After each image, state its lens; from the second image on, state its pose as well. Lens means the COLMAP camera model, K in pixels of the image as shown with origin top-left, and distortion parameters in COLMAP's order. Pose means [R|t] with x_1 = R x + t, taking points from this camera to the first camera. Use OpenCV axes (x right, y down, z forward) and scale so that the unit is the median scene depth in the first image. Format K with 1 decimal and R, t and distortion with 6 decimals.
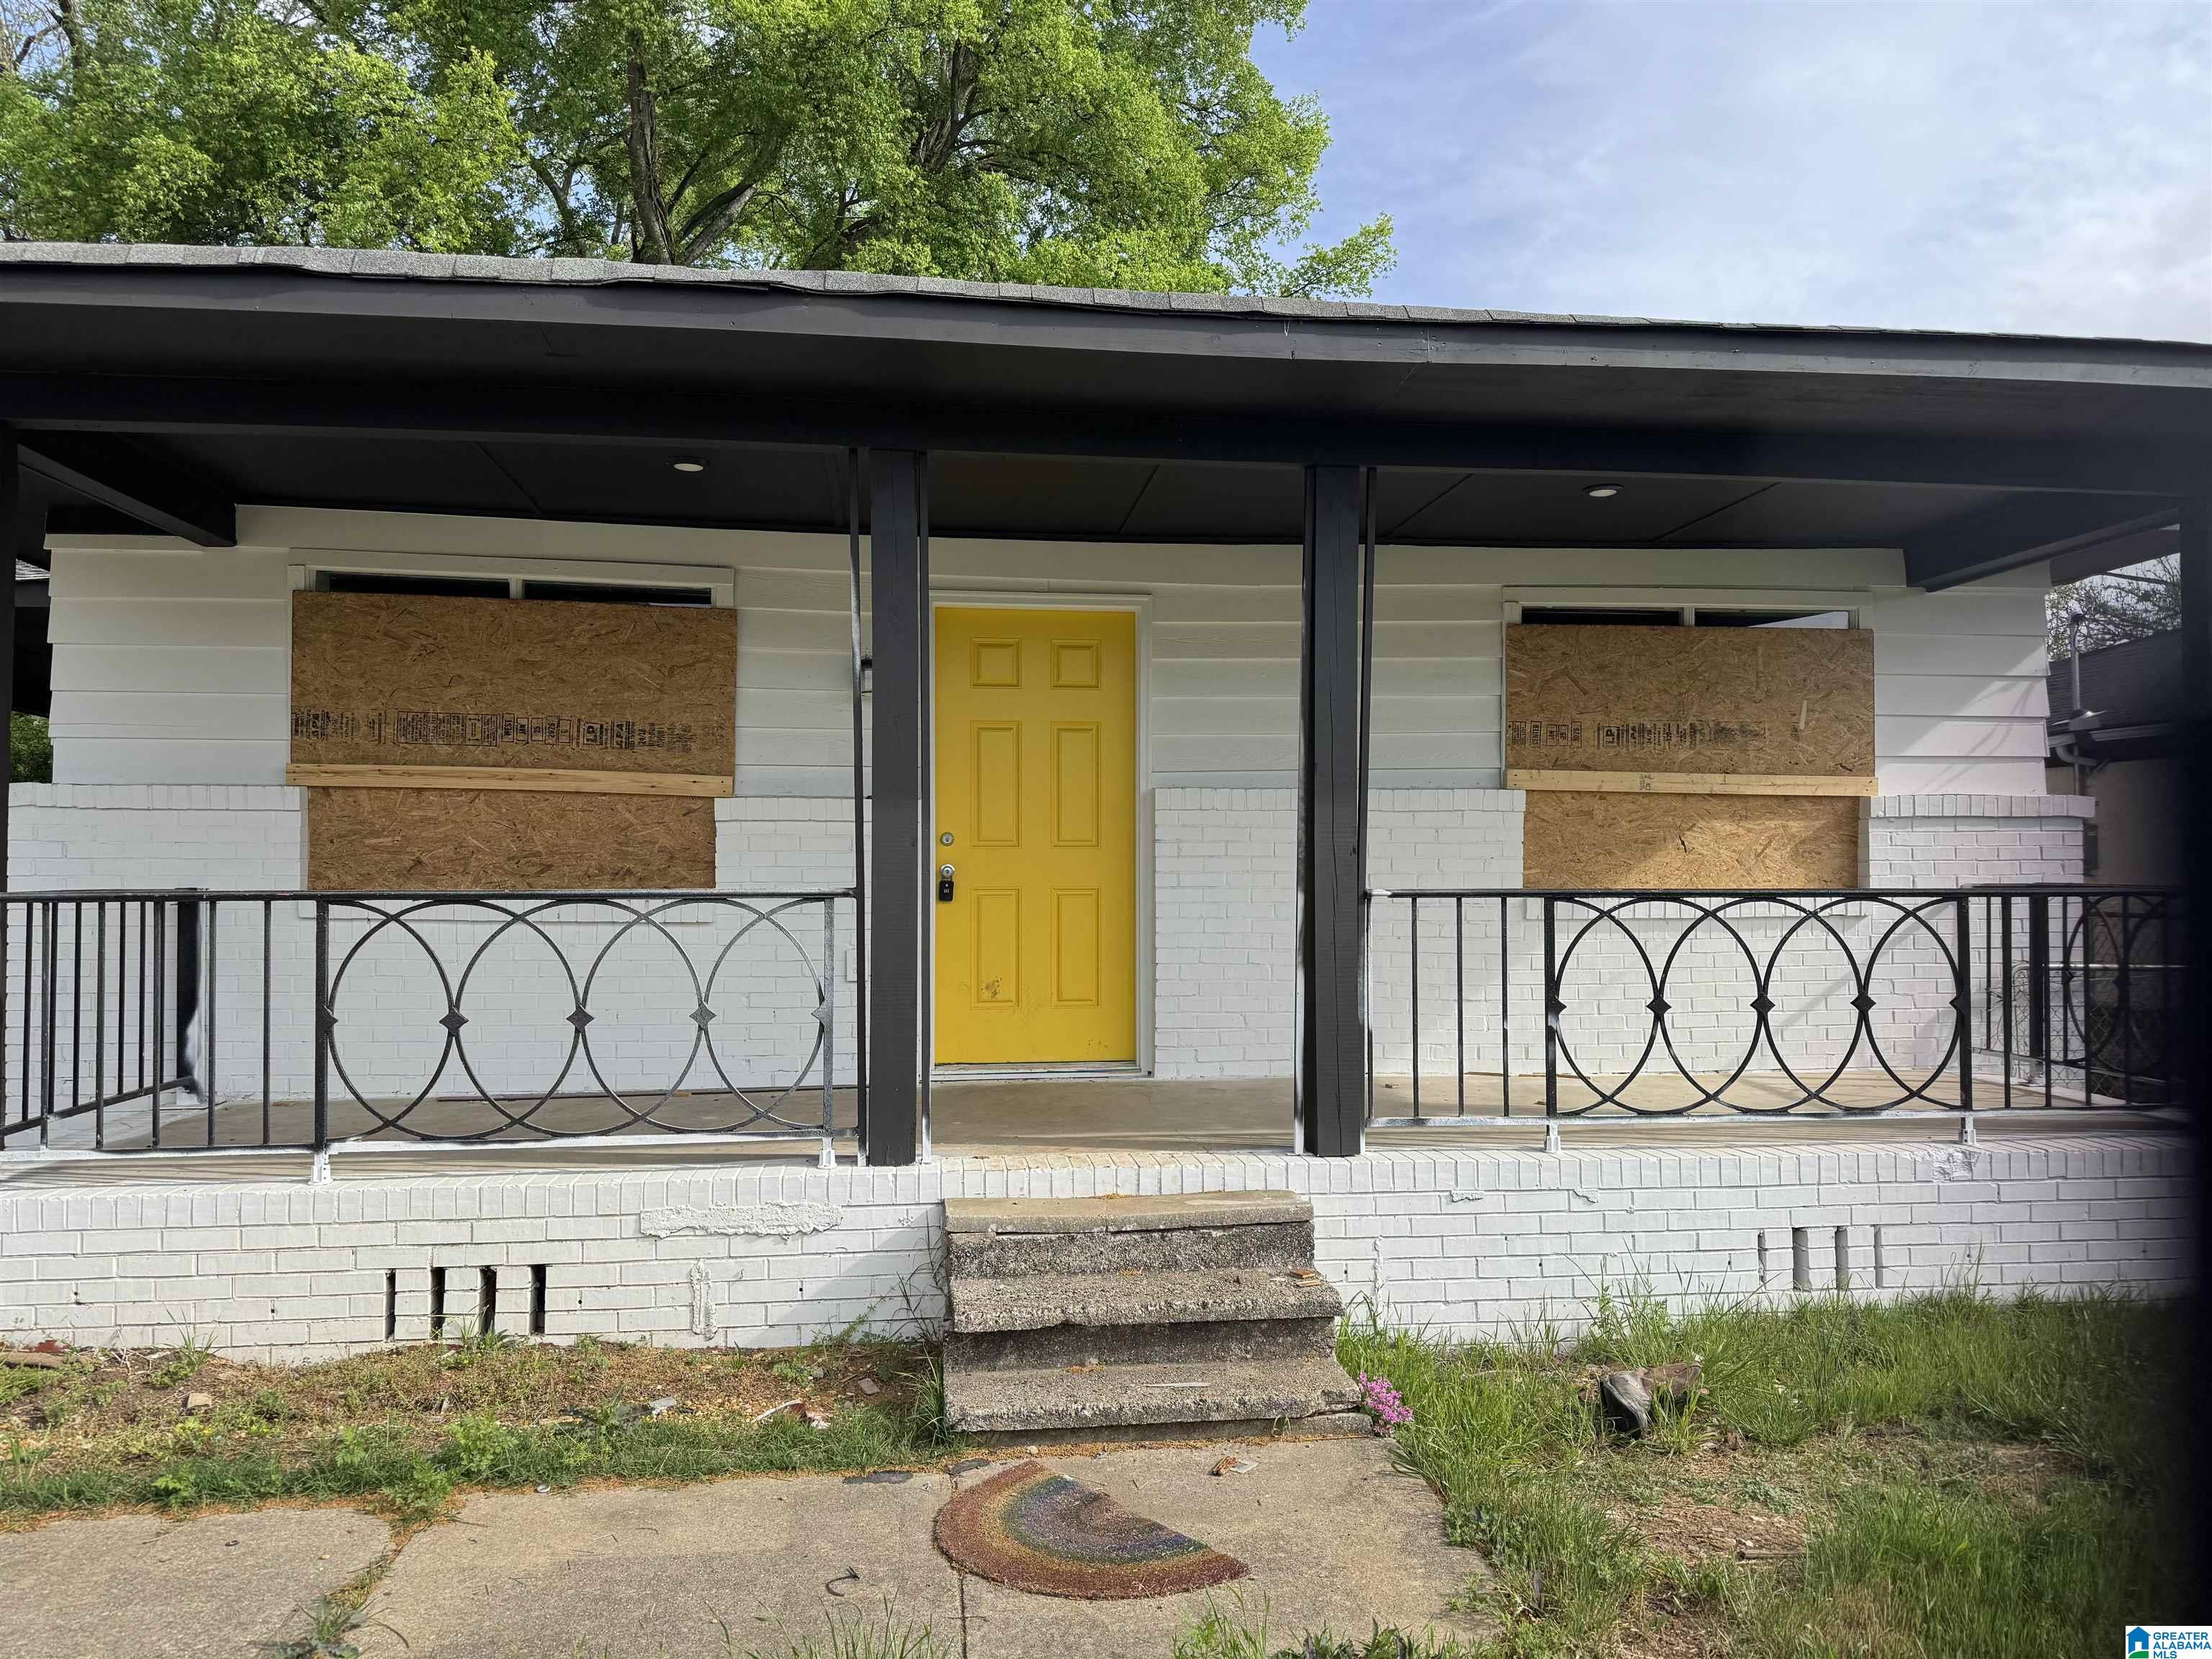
lens RADIAL K [[1551.8, 0, 1090.4], [0, 1551.8, 828.0], [0, 0, 1]] dist [0.004615, -0.013343]
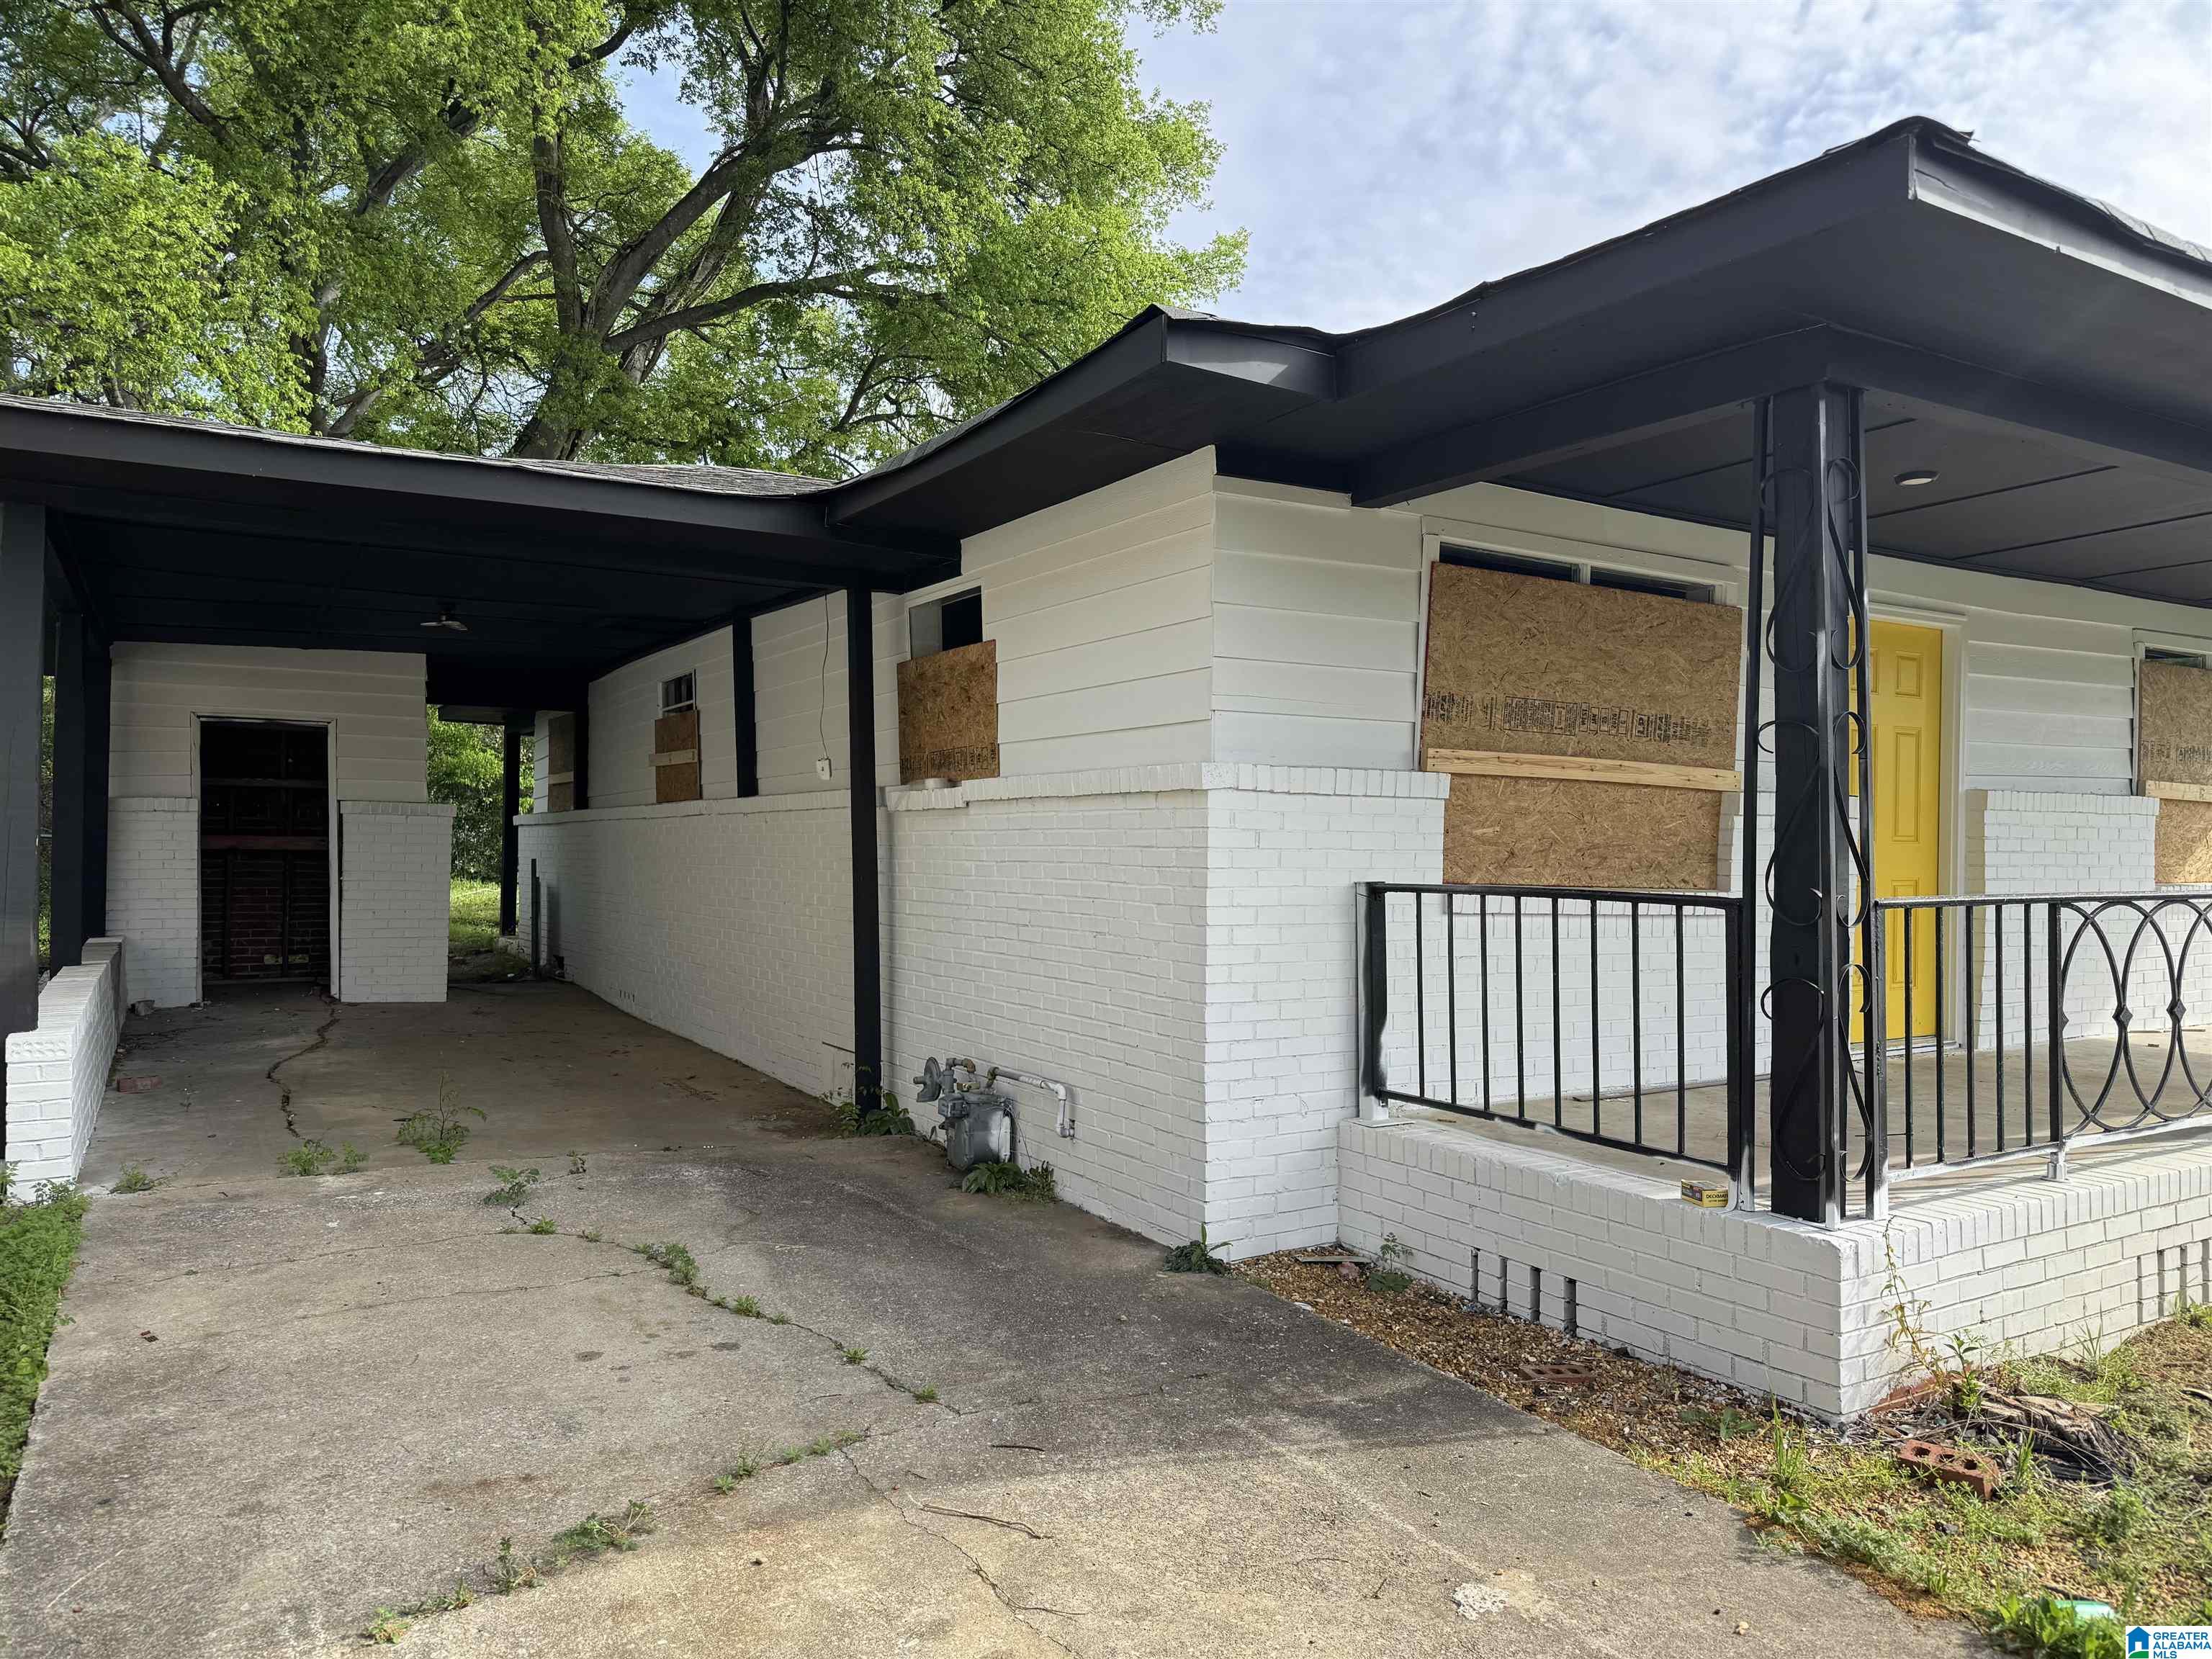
lens RADIAL K [[1551.8, 0, 1106.4], [0, 1551.8, 836.7], [0, 0, 1]] dist [0.004615, -0.013343]
pose [[0.924490, 0.005968, 0.381158, -1.041369], [-0.014114, 0.999728, 0.018578, -0.002790], [-0.380944, -0.022554, 0.924323, 0.209001]]
